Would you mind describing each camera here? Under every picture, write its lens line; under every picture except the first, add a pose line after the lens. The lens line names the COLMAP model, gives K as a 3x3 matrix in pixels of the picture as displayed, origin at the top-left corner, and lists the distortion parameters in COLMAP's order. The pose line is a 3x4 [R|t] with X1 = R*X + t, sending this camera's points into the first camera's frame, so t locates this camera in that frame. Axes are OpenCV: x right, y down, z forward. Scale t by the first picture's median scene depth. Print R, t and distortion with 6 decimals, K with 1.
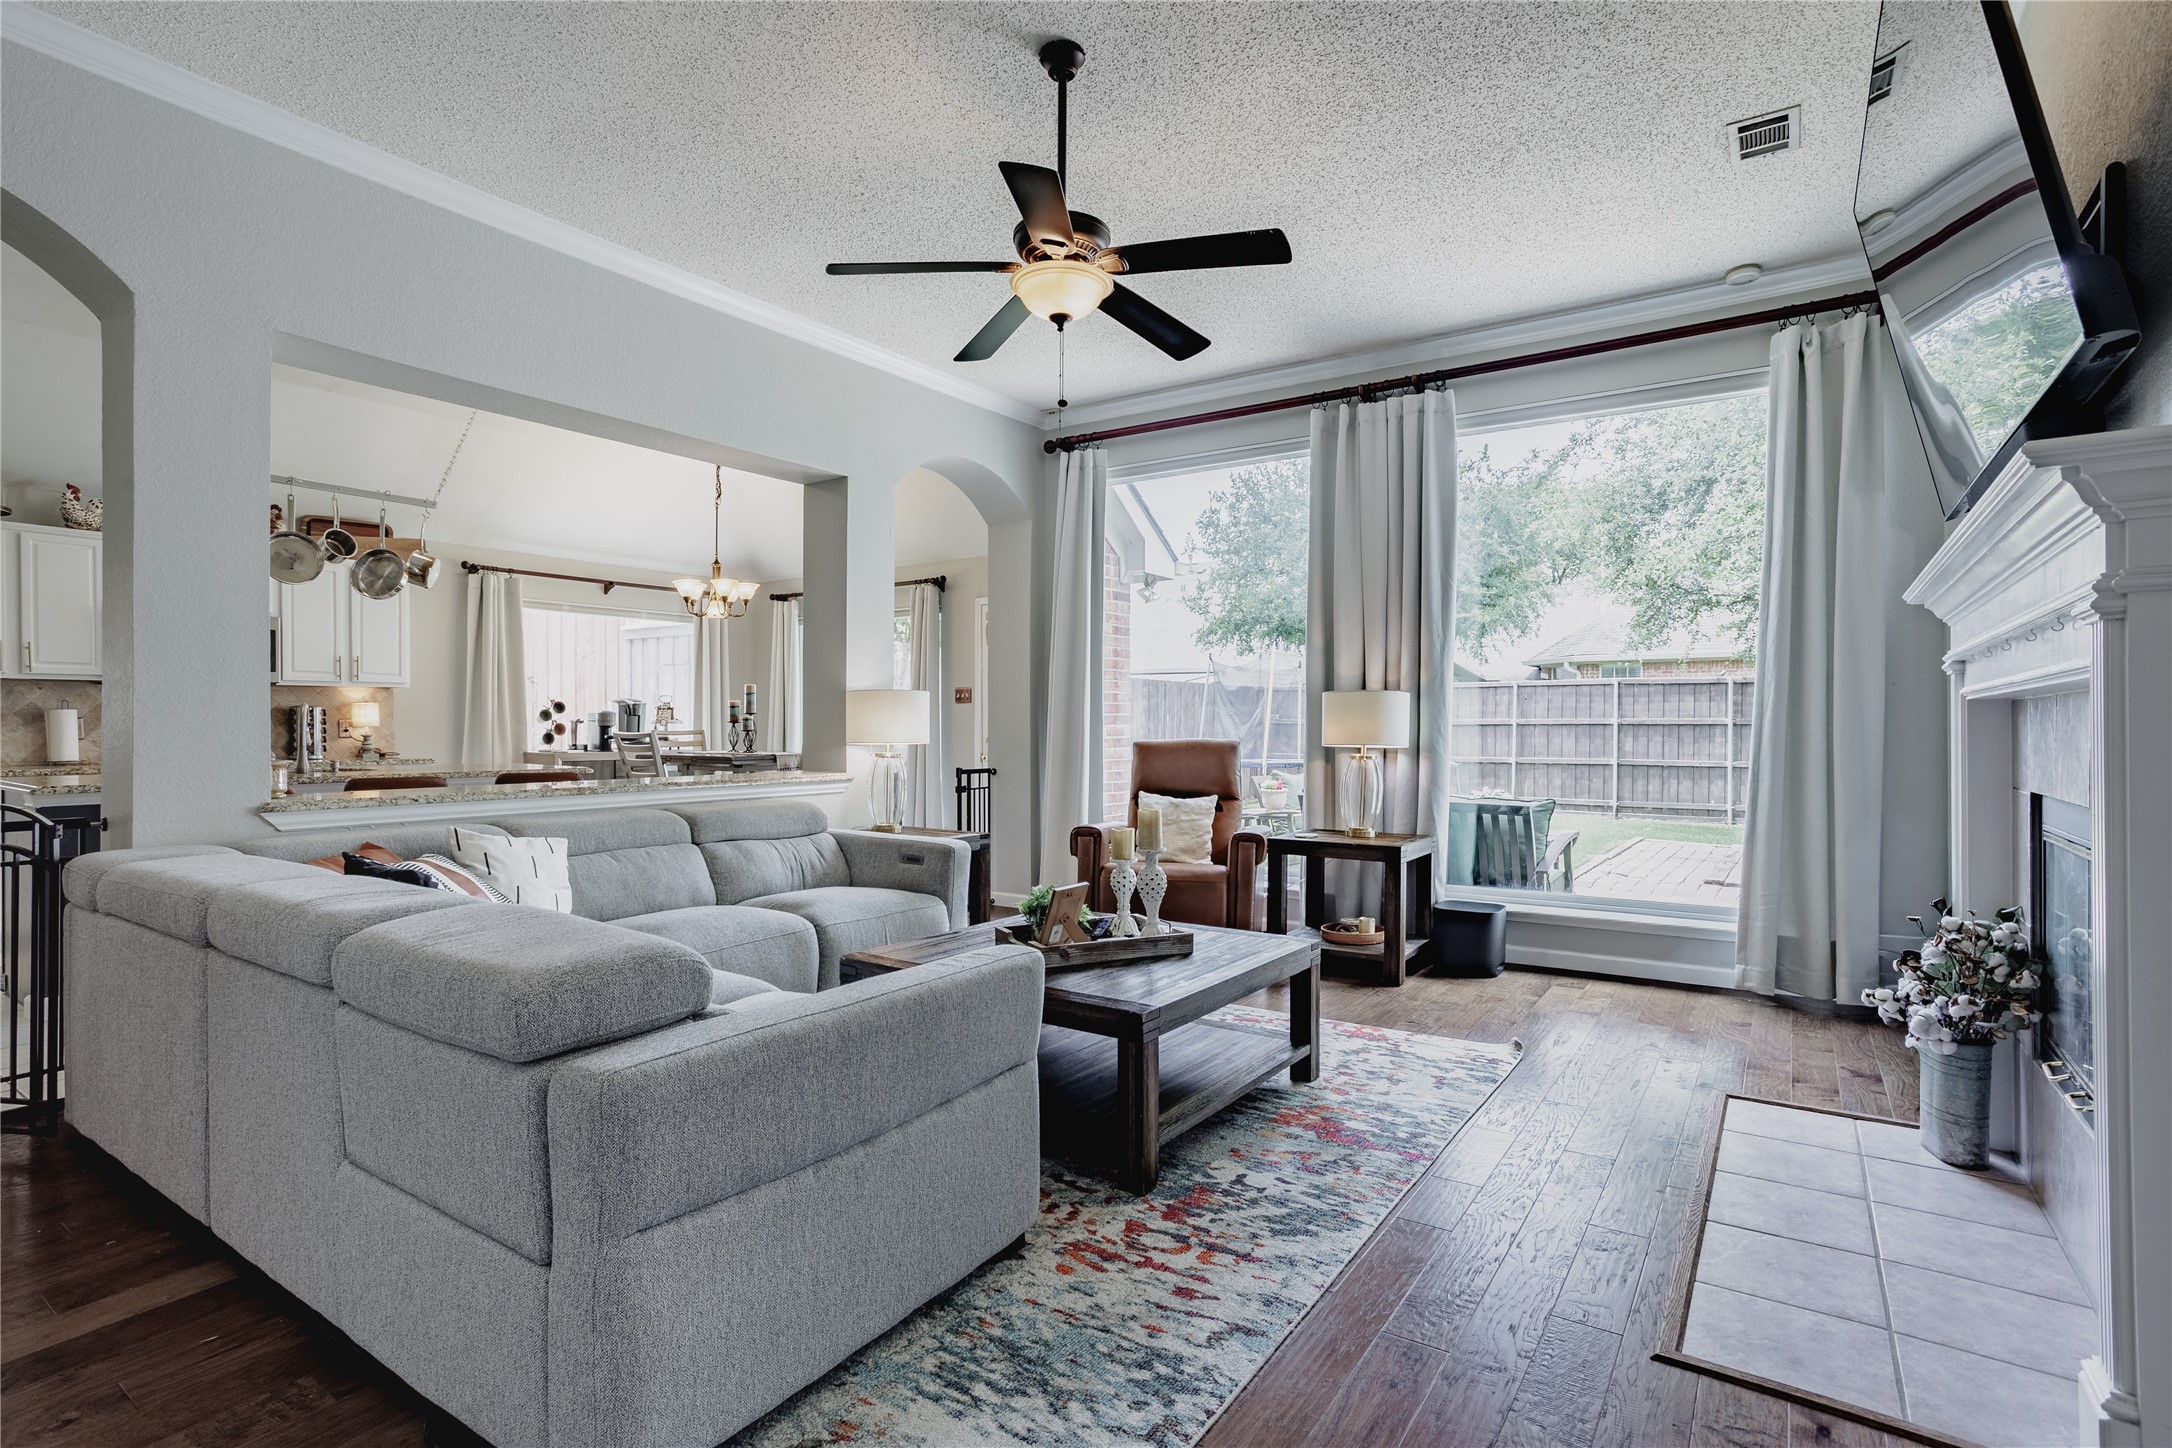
lens RADIAL K [[1047.2, 0, 1066.2], [0, 1047.2, 724.1], [0, 0, 1]] dist [-0.059771, 0.036646]
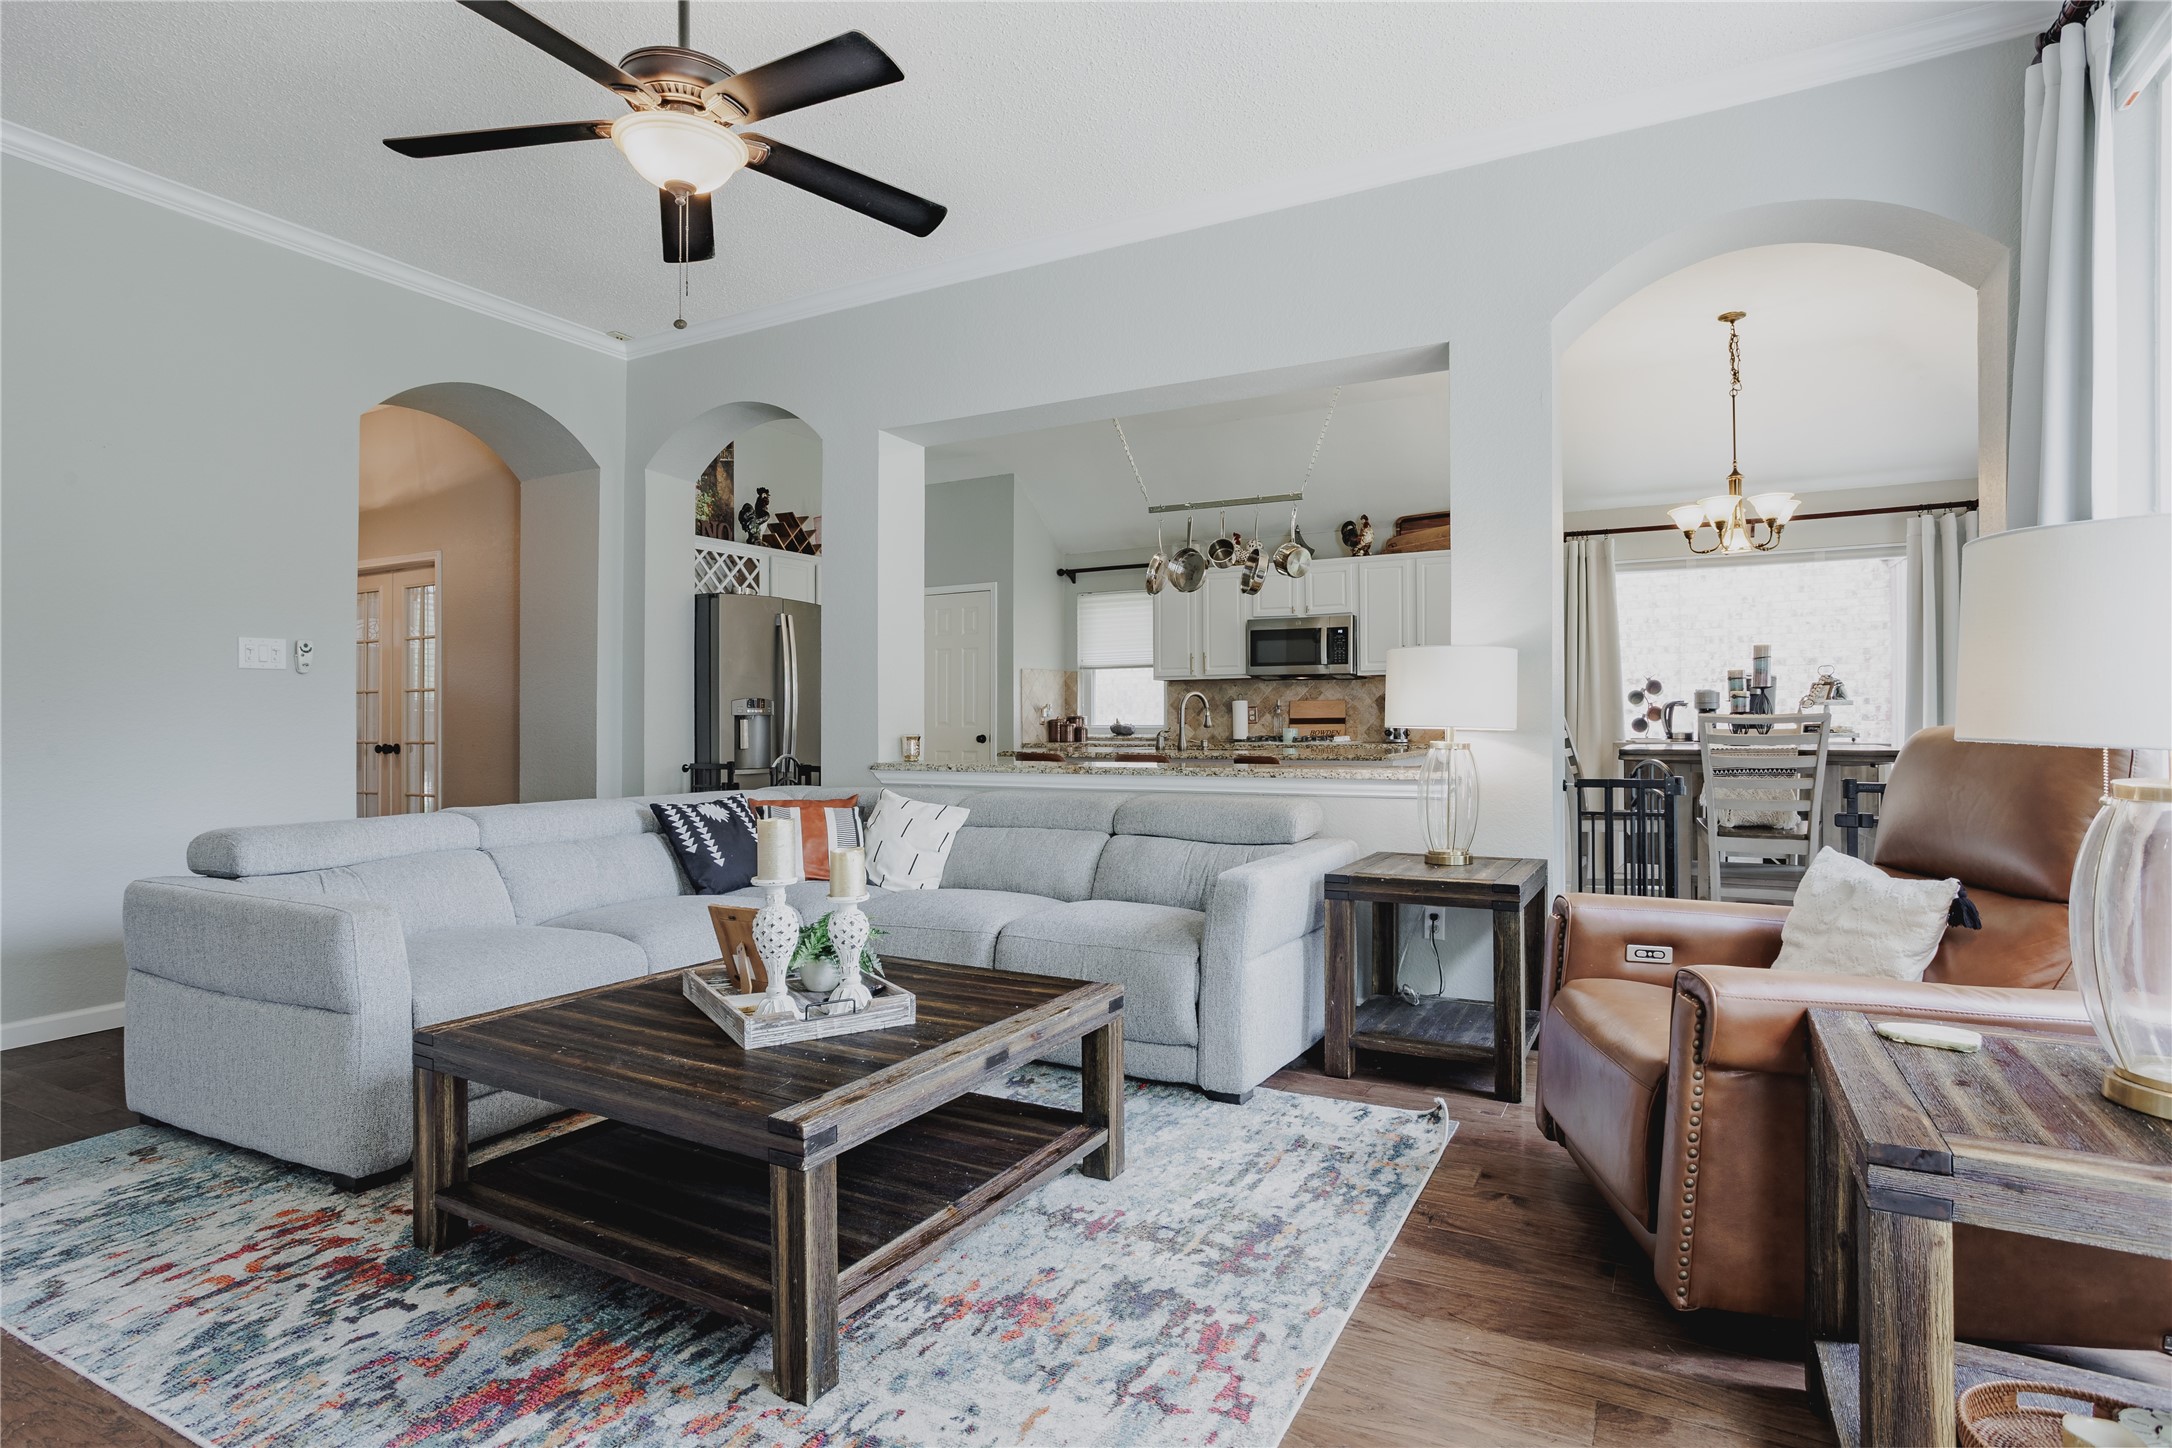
lens RADIAL K [[1113.4, 0, 1073.0], [0, 1113.4, 720.0], [0, 0, 1]] dist [-0.042568, 0.021045]
pose [[0.124210, -0.004143, -0.992247, 0.483342], [0.004287, 0.999984, -0.003639, 0.016737], [0.992247, -0.003802, 0.124226, 0.672536]]
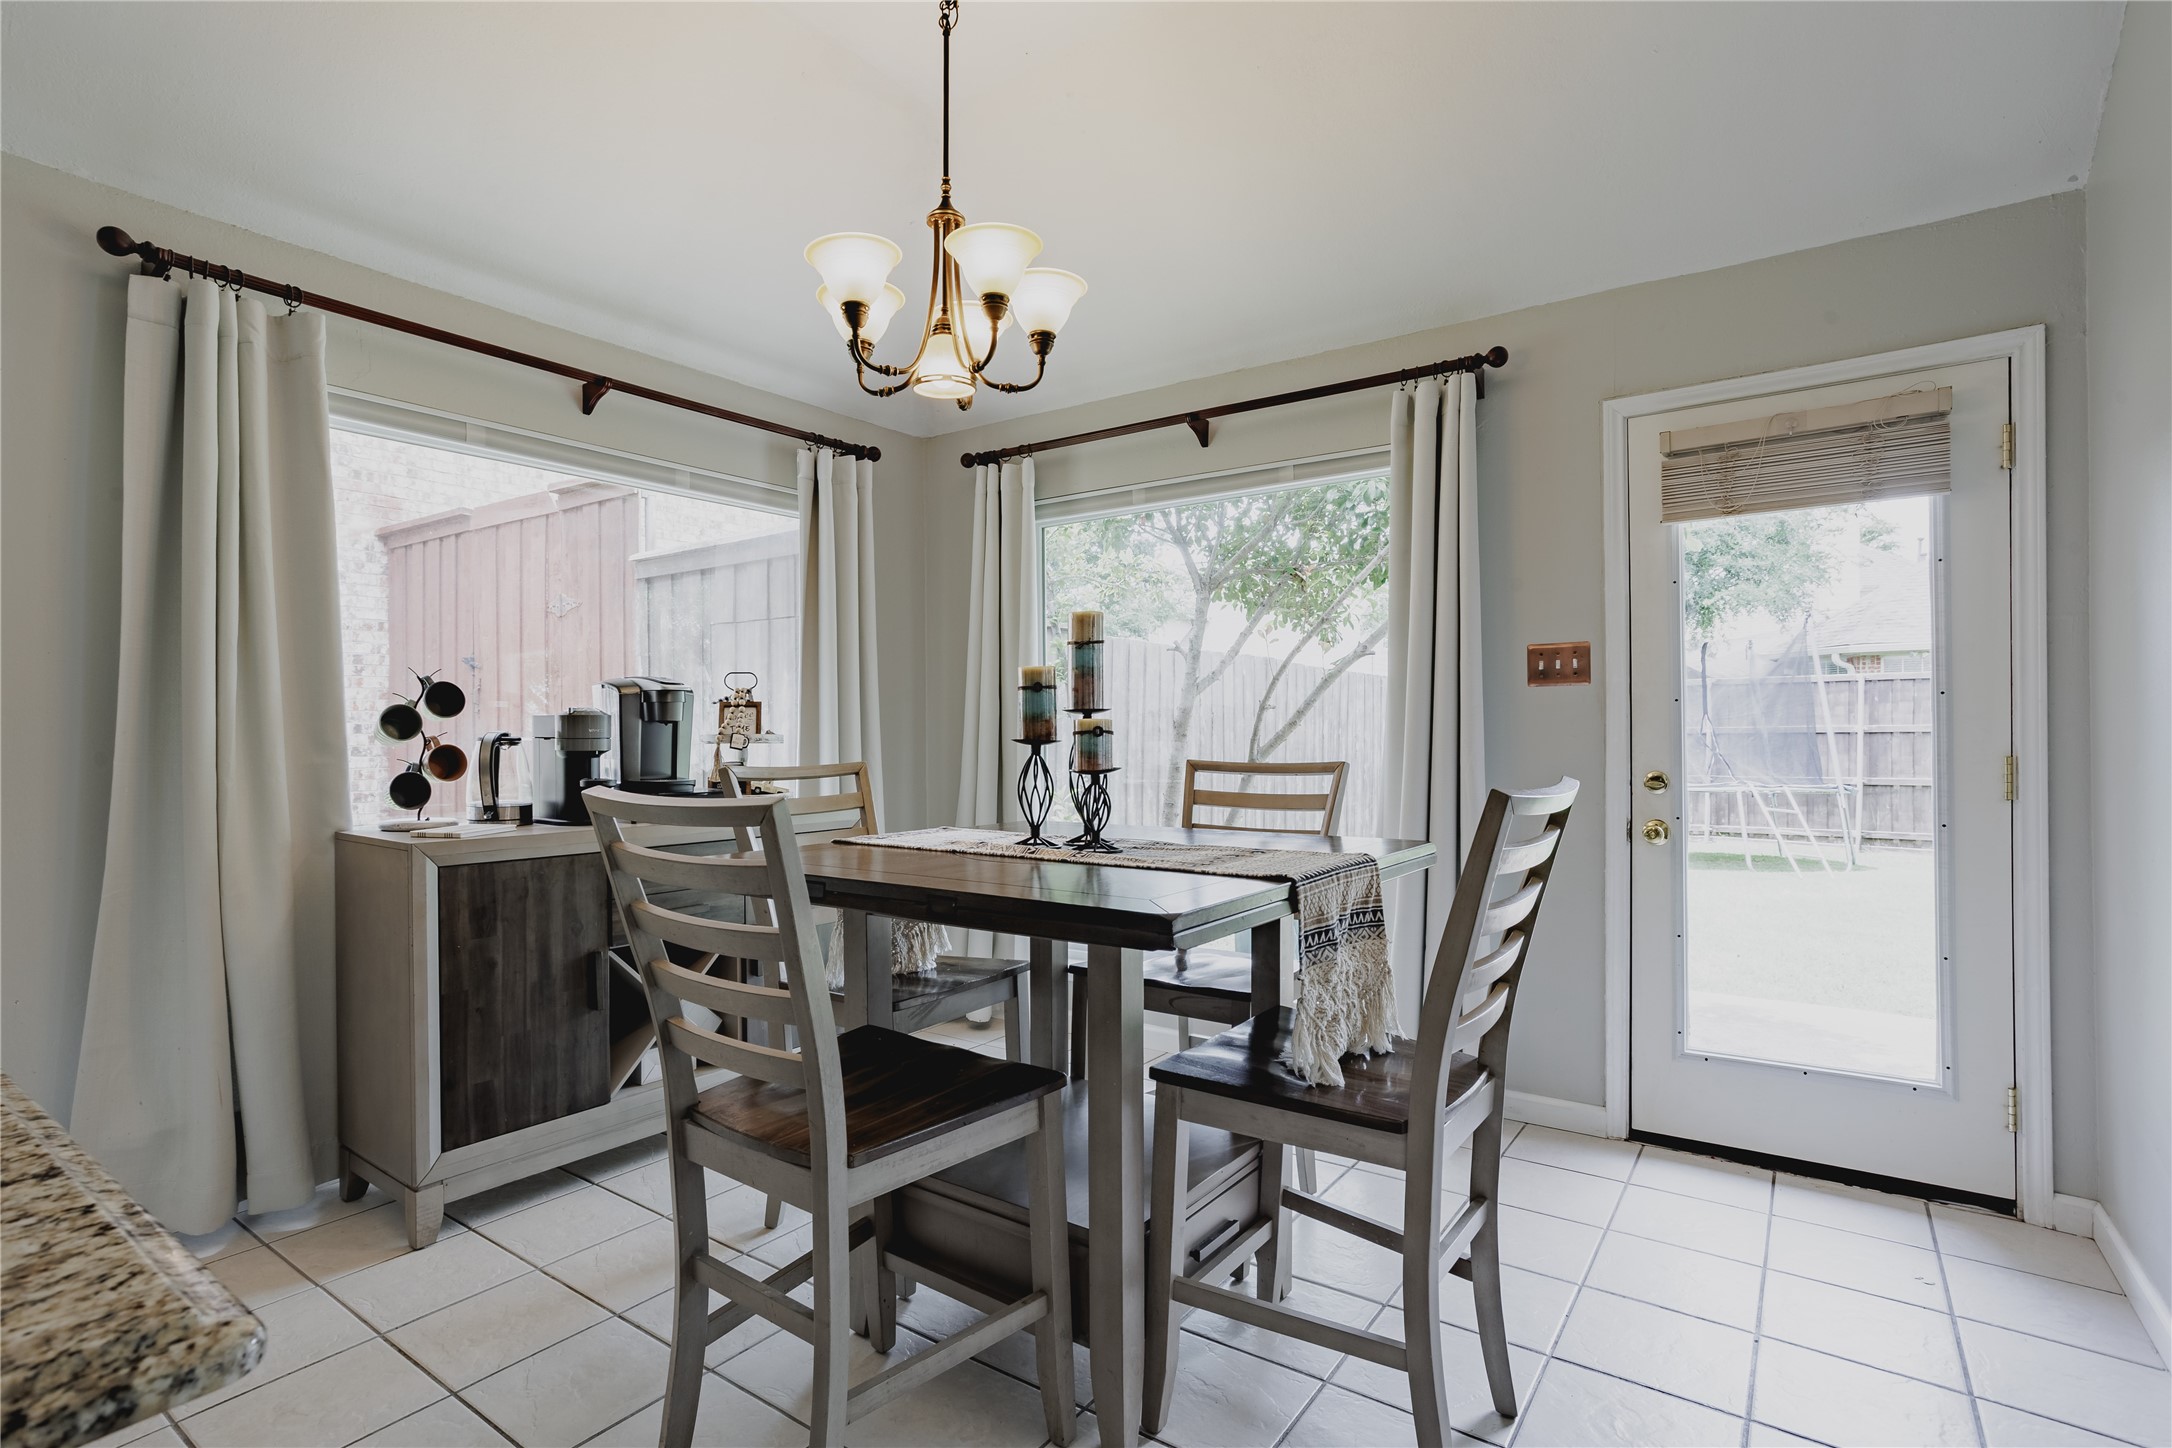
lens RADIAL K [[1047.2, 0, 1066.2], [0, 1047.2, 724.1], [0, 0, 1]] dist [-0.059771, 0.036646]
pose [[0.999936, -0.004942, -0.010205, -0.432722], [0.004844, 0.999942, -0.009611, -0.005546], [0.010252, 0.009560, 0.999902, 1.017328]]
